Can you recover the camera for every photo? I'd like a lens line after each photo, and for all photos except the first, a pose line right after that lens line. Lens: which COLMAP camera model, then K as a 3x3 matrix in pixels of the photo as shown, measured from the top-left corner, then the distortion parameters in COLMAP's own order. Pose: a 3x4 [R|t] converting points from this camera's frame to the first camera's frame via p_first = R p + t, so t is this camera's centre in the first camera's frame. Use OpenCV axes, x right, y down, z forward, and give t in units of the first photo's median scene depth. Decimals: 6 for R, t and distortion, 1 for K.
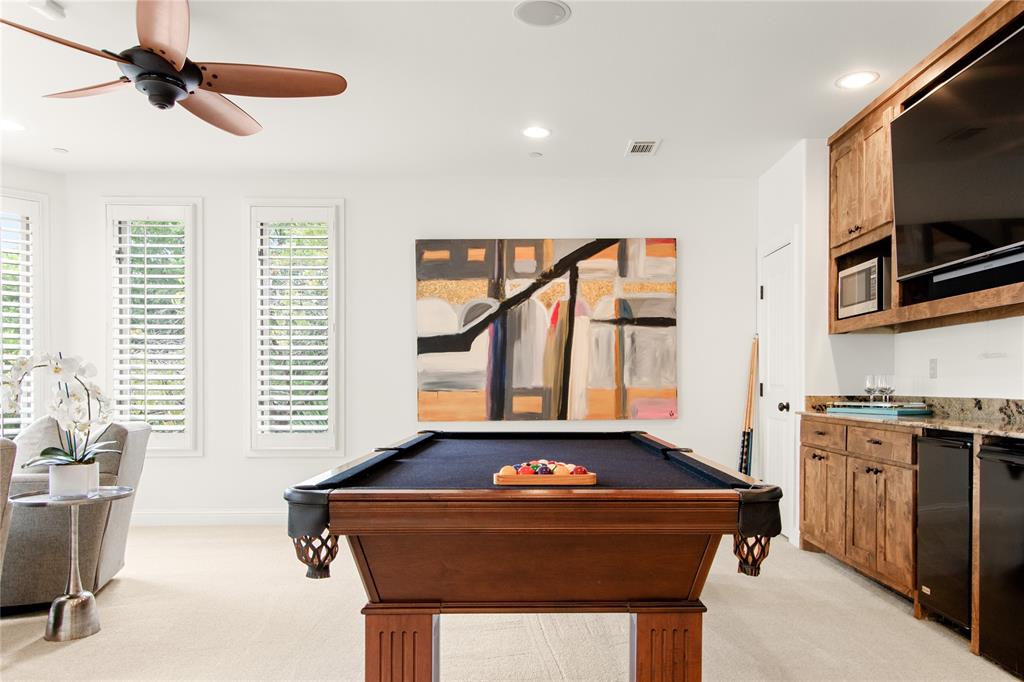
lens RADIAL K [[760.4, 0, 511.8], [0, 760.4, 339.0], [0, 0, 1]] dist [-0.038386, -0.000738]
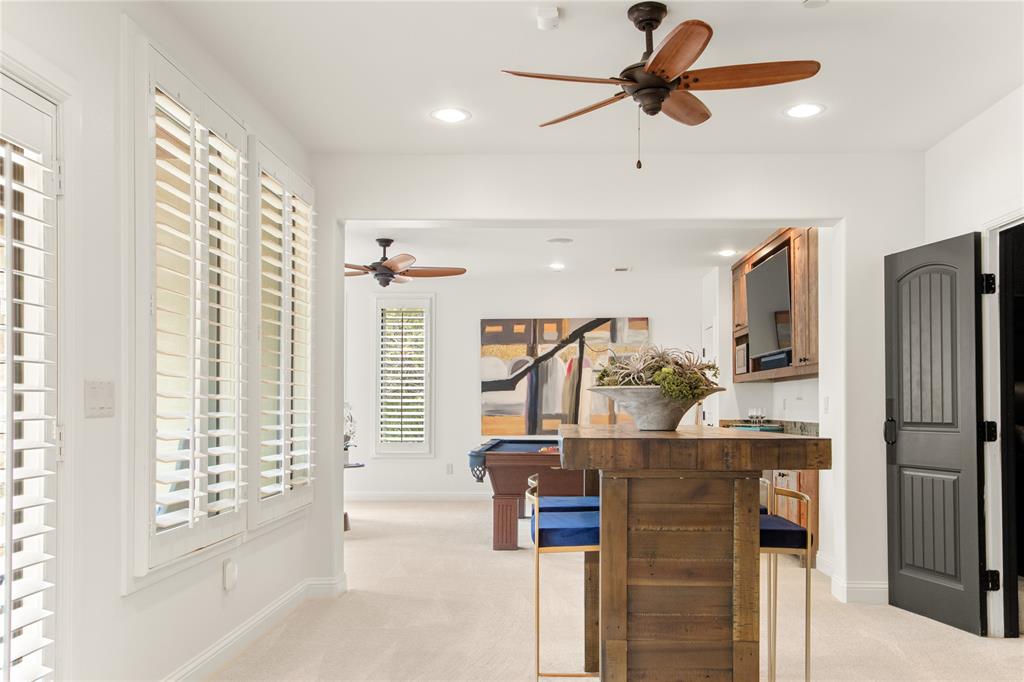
lens RADIAL K [[910.0, 0, 511.8], [0, 910.0, 343.6], [0, 0, 1]] dist [0.002188, -0.000069]
pose [[0.999738, 0.000639, -0.022867, -0.019175], [-0.000818, 0.999969, -0.007797, -0.065566], [0.022861, 0.007814, 0.999708, -0.868861]]
